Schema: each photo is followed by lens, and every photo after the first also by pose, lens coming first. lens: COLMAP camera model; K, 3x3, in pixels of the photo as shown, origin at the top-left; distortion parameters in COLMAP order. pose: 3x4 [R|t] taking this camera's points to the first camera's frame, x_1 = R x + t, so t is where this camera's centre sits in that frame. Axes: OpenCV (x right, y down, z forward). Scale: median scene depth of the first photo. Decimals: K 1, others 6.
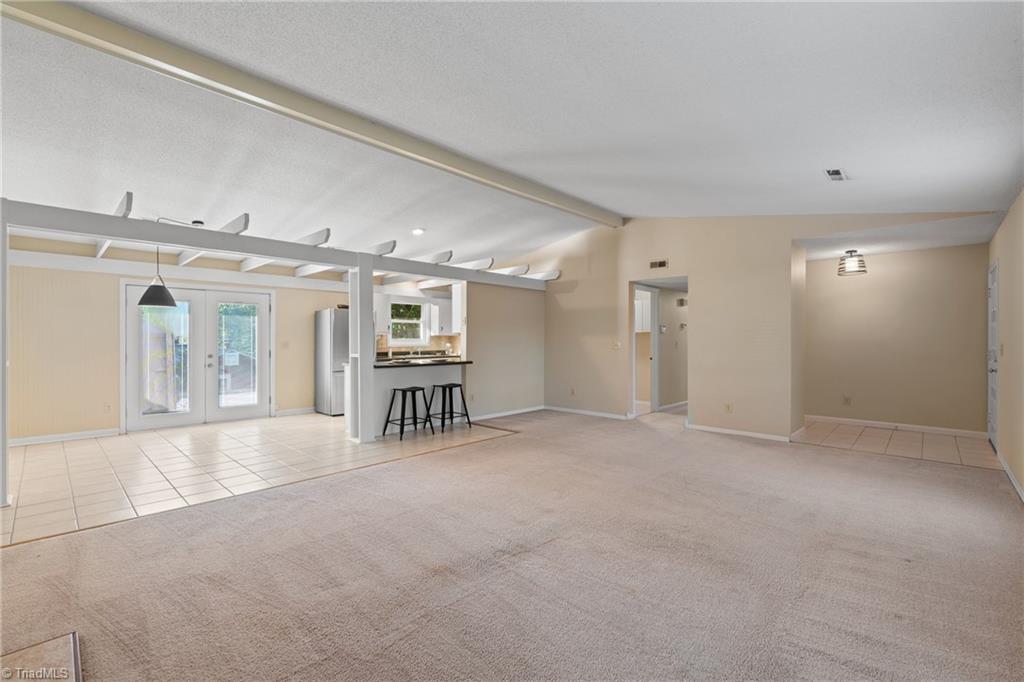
lens RADIAL K [[445.5, 0, 512.0], [0, 445.5, 341.0], [0, 0, 1]] dist [-0.002946, -0.000275]
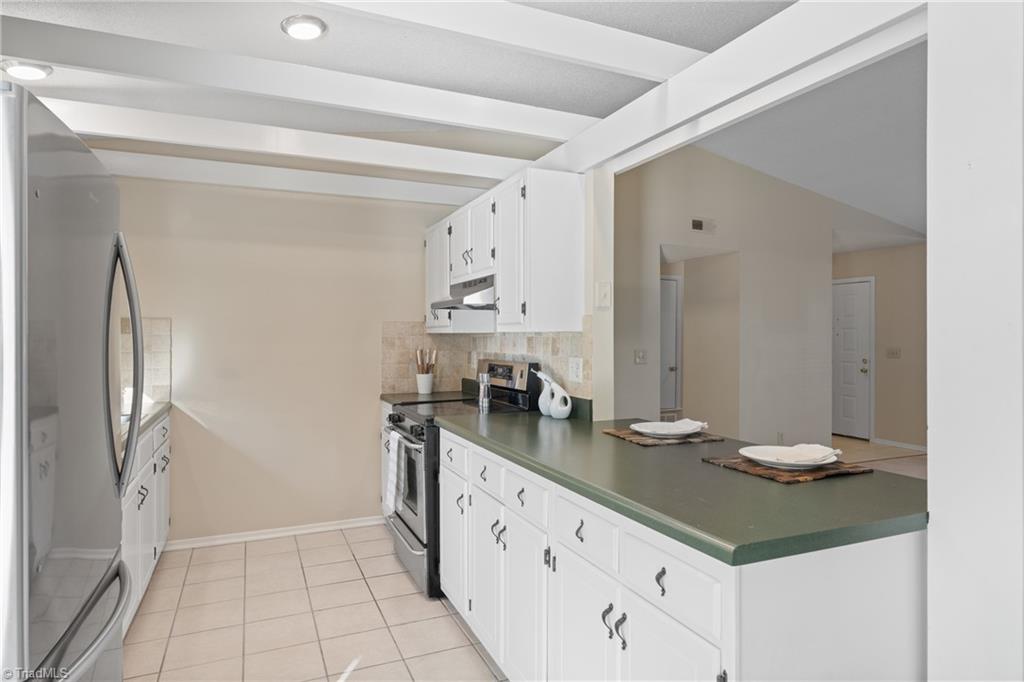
lens RADIAL K [[597.1, 0, 512.7], [0, 597.1, 334.7], [0, 0, 1]] dist [-0.001628, -0.000517]
pose [[0.384028, 0.004159, 0.923312, -0.492419], [-0.000785, 0.999991, -0.004178, -0.014044], [-0.923321, 0.000880, 0.384028, 0.839200]]
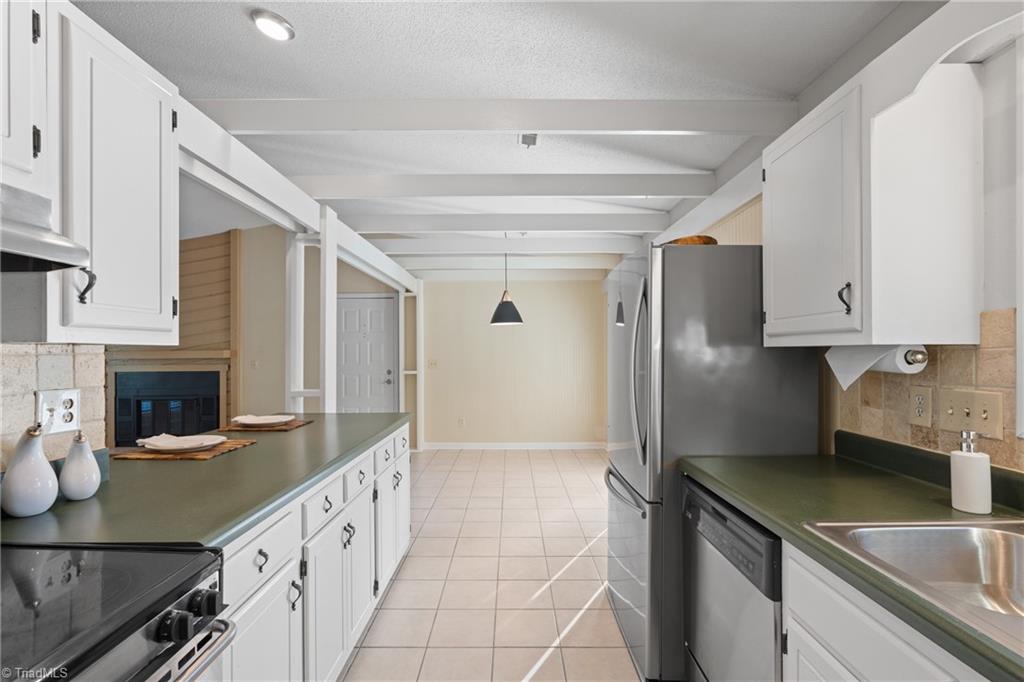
lens RADIAL K [[453.5, 0, 508.6], [0, 453.5, 353.4], [0, 0, 1]] dist [-0.004321, -0.000149]
pose [[-0.728947, 0.007523, -0.684529, -0.101619], [0.004148, 0.999970, 0.006572, -0.014955], [0.684557, 0.001951, -0.728956, 1.211592]]
